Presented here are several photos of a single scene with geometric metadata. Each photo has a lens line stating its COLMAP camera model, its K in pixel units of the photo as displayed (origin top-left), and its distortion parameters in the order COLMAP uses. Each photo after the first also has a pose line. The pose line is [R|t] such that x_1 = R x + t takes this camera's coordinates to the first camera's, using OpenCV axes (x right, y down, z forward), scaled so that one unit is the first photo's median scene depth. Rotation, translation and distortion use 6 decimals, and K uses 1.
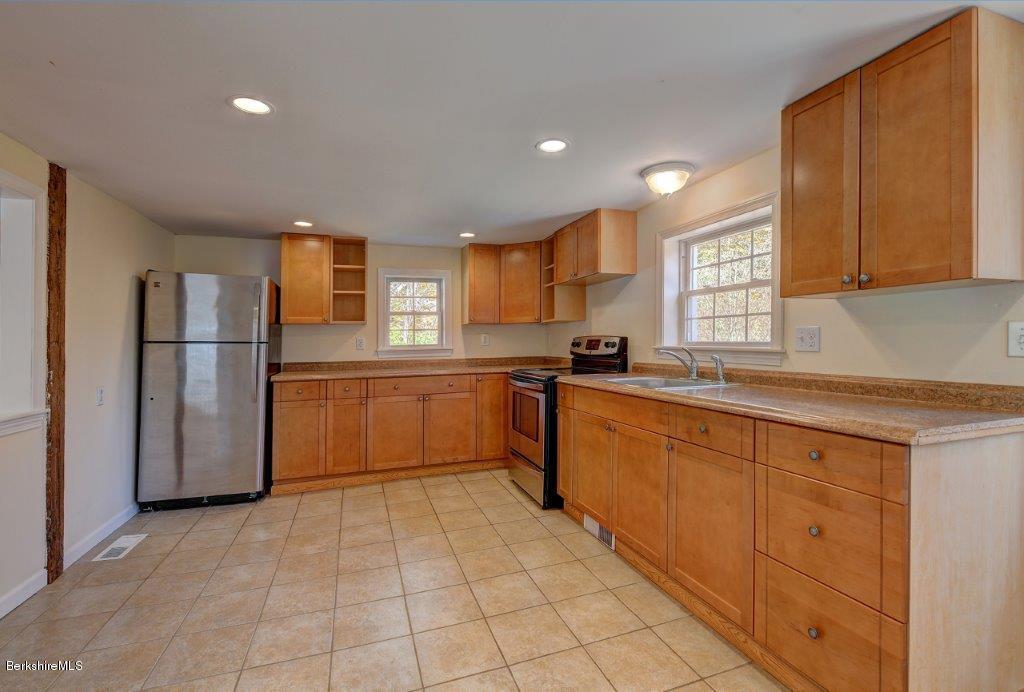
lens RADIAL K [[447.2, 0, 512.0], [0, 447.2, 346.0], [0, 0, 1]] dist [-0.000146, 0.000020]
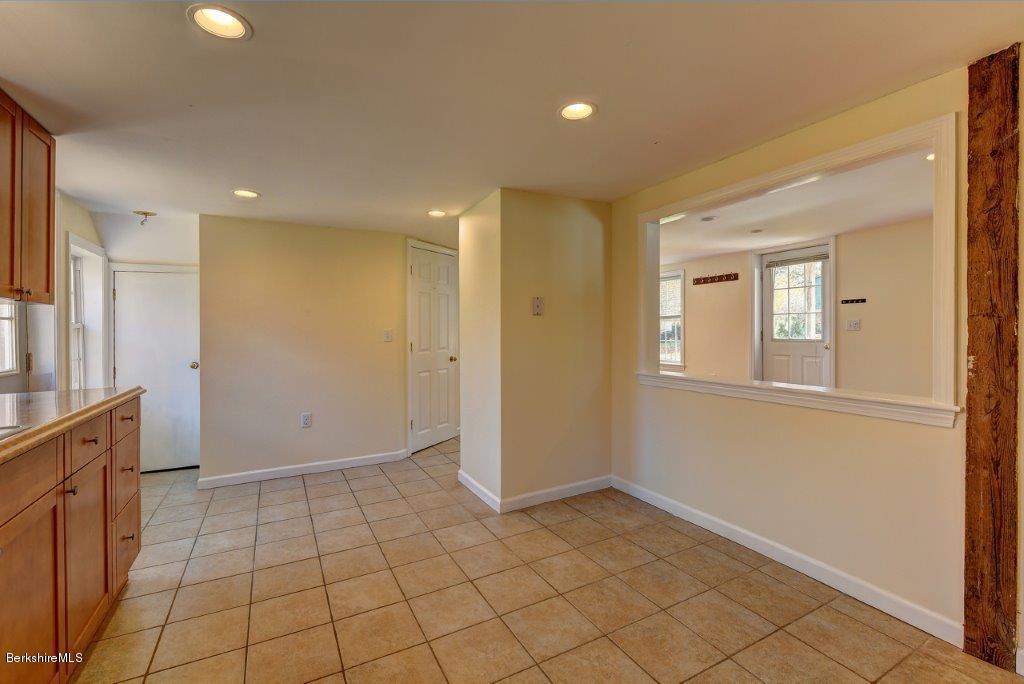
lens RADIAL K [[452.3, 0, 510.7], [0, 452.3, 350.9], [0, 0, 1]] dist [0.002145, 0.000328]
pose [[-0.987875, 0.041142, -0.149704, -0.232743], [0.032603, 0.997722, 0.059050, -0.014632], [0.151792, 0.053453, -0.986966, 1.617195]]
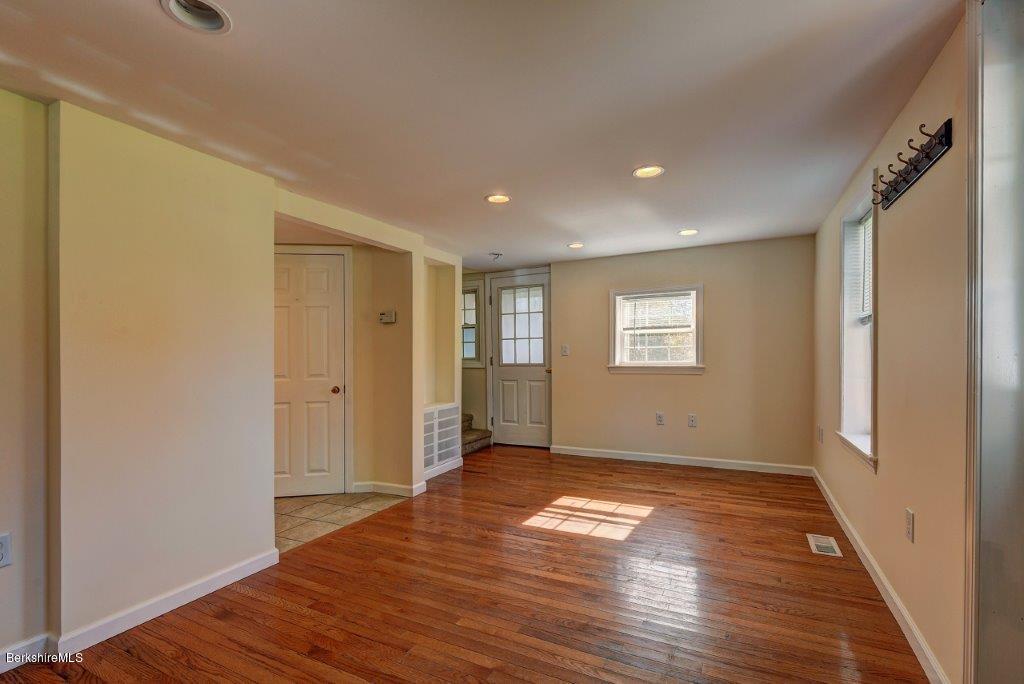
lens RADIAL K [[452.3, 0, 510.7], [0, 452.3, 350.9], [0, 0, 1]] dist [0.002145, 0.000328]
pose [[-0.697606, 0.032509, 0.715743, -1.972224], [0.033064, 0.999367, -0.013166, 0.046440], [-0.715718, 0.014480, -0.698239, 0.065784]]
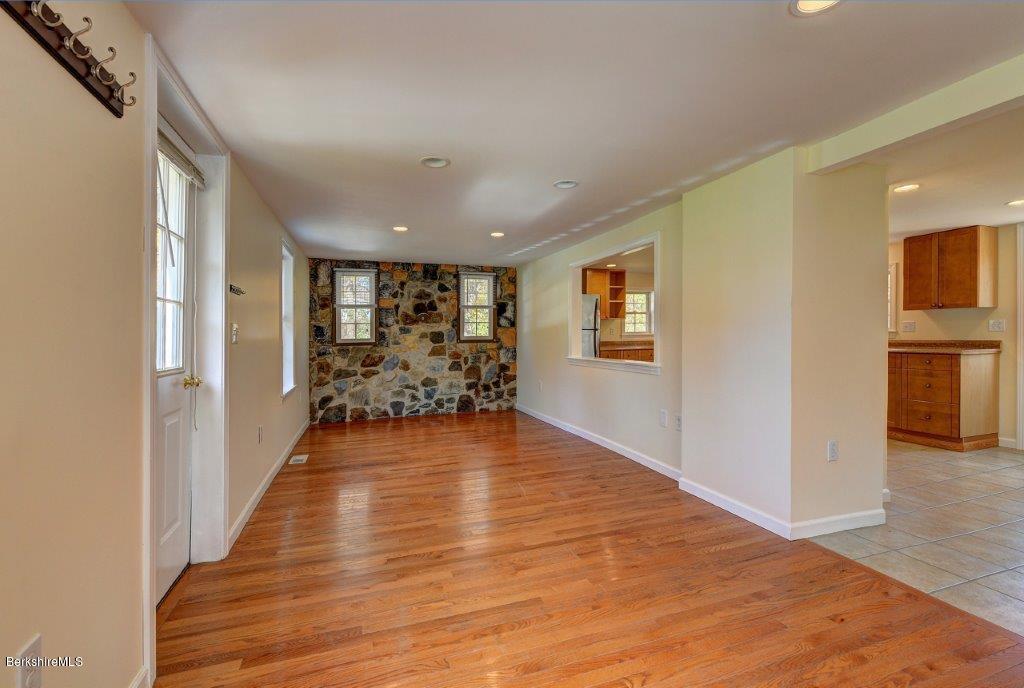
lens RADIAL K [[454.9, 0, 507.6], [0, 454.9, 339.6], [0, 0, 1]] dist [-0.000181, -0.000067]
pose [[0.999998, 0.001501, -0.001141, -1.429684], [-0.001504, 0.999996, -0.002286, 0.059943], [0.001137, 0.002287, 0.999997, -1.385725]]
